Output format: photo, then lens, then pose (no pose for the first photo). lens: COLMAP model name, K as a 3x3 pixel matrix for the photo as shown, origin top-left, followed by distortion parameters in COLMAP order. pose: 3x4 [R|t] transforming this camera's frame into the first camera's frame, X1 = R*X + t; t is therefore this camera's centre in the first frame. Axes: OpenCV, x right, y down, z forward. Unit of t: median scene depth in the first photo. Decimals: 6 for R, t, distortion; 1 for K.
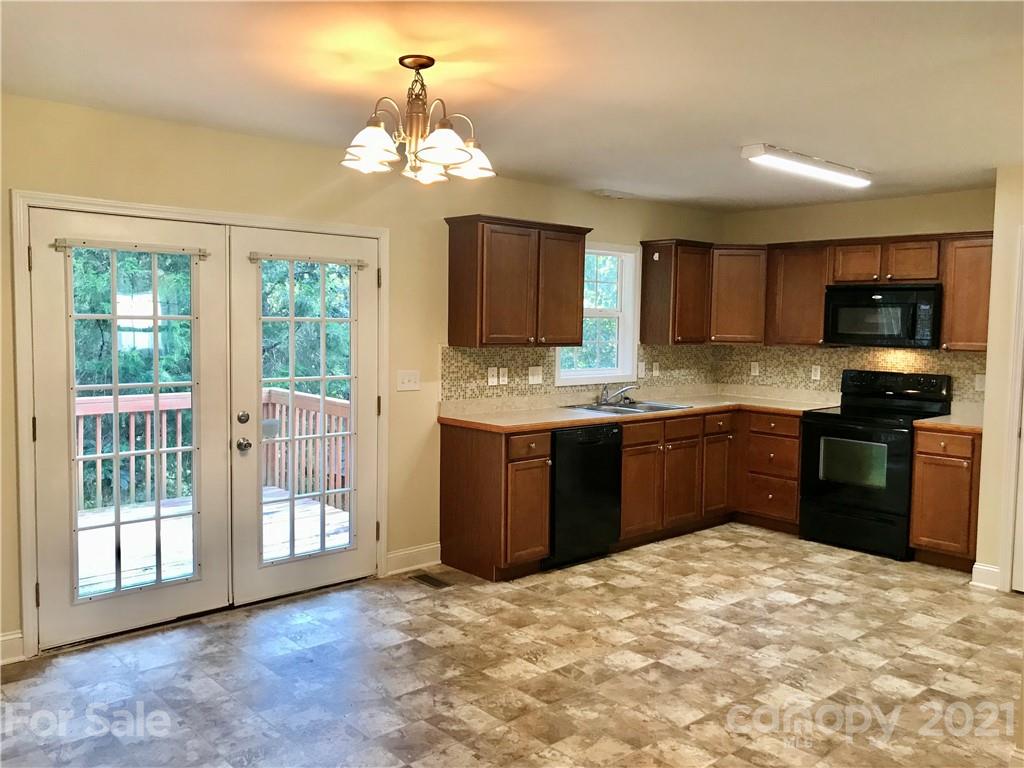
lens RADIAL K [[838.3, 0, 516.2], [0, 838.3, 377.9], [0, 0, 1]] dist [0.041196, -0.020639]
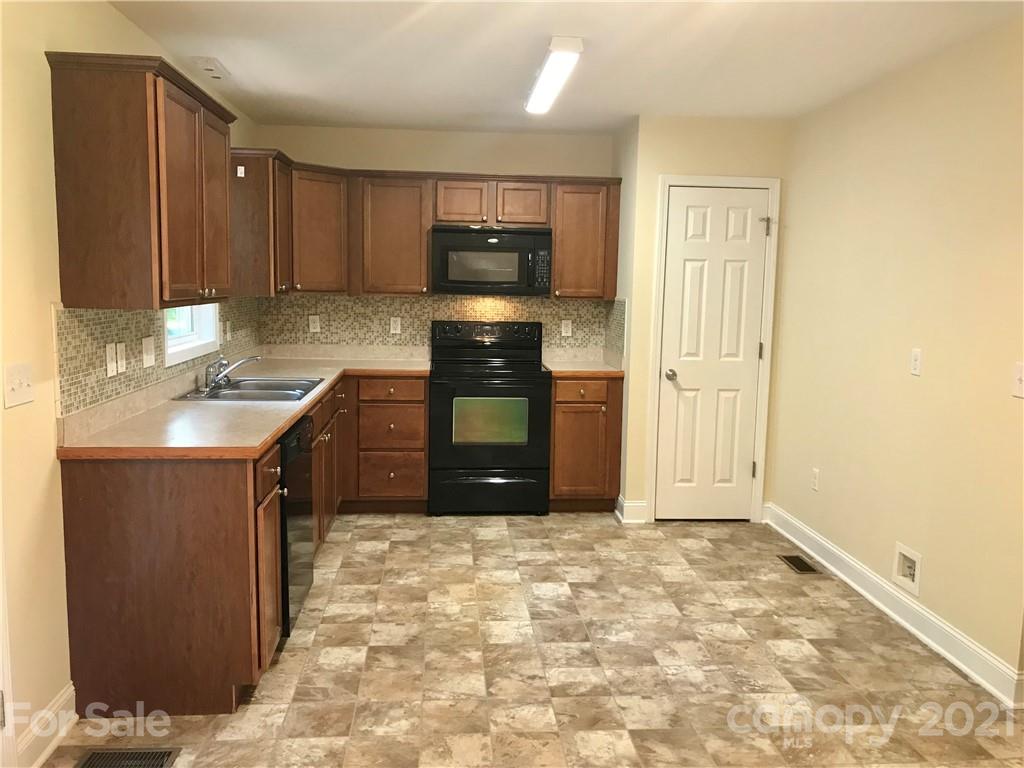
lens RADIAL K [[838.3, 0, 509.9], [0, 838.3, 379.5], [0, 0, 1]] dist [0.041196, -0.020639]
pose [[0.612049, -0.098475, 0.784665, -0.308037], [0.044584, 0.994935, 0.090088, -0.027741], [-0.789562, -0.020154, 0.613339, 0.439499]]
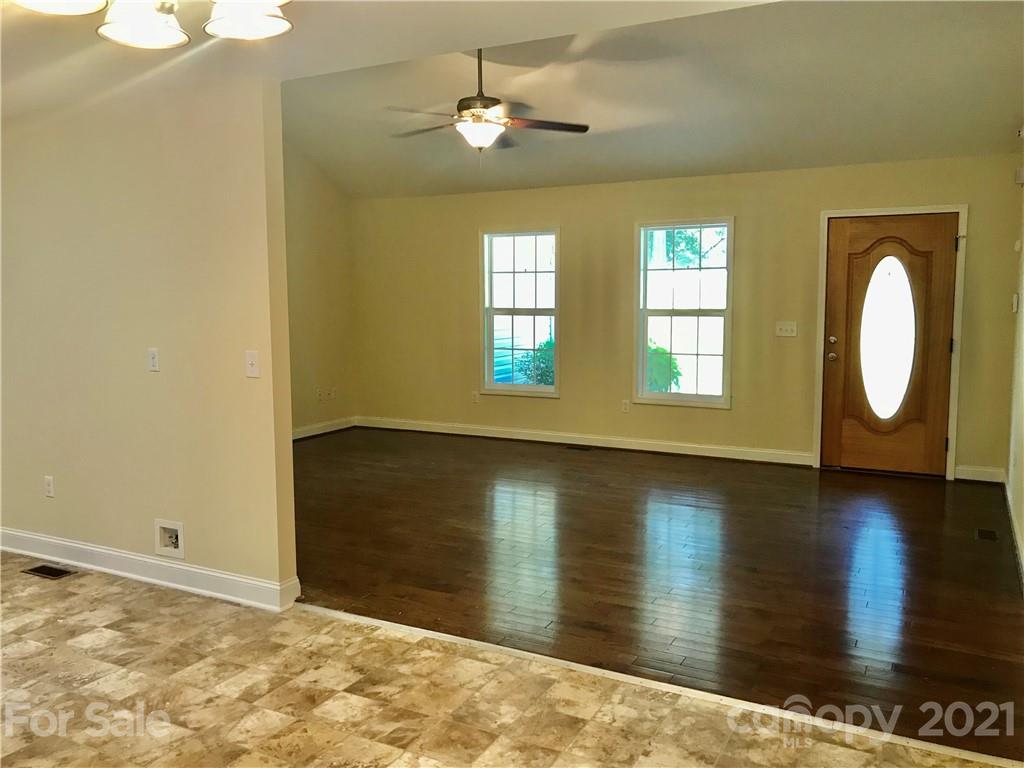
lens RADIAL K [[838.3, 0, 513.0], [0, 838.3, 385.4], [0, 0, 1]] dist [0.041196, -0.020639]
pose [[-0.344572, -0.115581, 0.931617, -0.982454], [0.057604, 0.987918, 0.143872, -0.080143], [-0.936991, 0.103239, -0.333751, 1.111407]]
